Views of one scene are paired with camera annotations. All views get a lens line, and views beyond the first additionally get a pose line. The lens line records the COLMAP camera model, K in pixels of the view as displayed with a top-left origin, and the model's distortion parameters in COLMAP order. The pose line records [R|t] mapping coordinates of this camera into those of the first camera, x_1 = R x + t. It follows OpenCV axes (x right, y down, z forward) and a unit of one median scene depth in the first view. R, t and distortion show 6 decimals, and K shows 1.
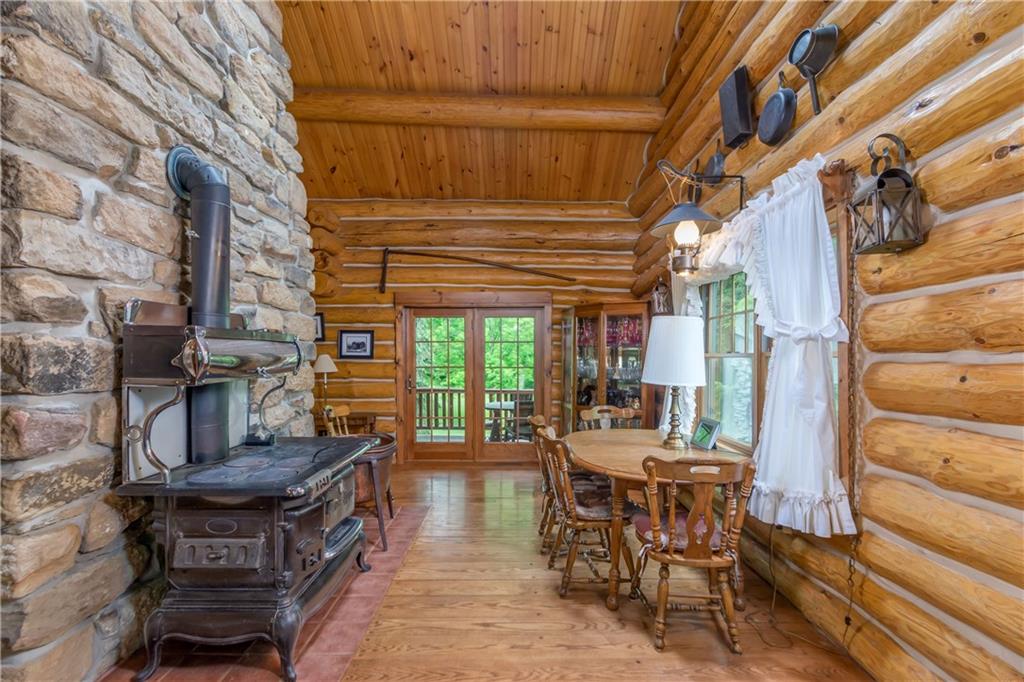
lens RADIAL K [[472.5, 0, 514.9], [0, 472.5, 349.4], [0, 0, 1]] dist [0.005031, -0.001059]
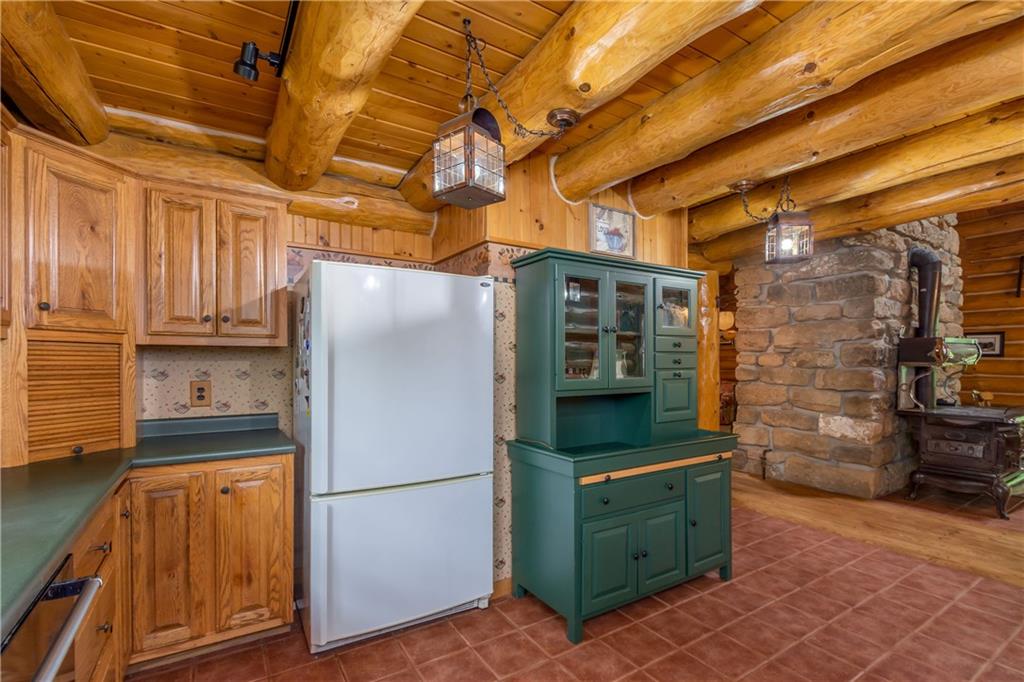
lens RADIAL K [[472.5, 0, 512.0], [0, 472.5, 365.7], [0, 0, 1]] dist [0.005031, -0.001059]
pose [[0.534625, 0.007221, -0.845059, 0.065321], [0.014471, 0.999739, 0.017698, 0.009660], [0.844966, -0.021691, 0.534380, -1.401173]]
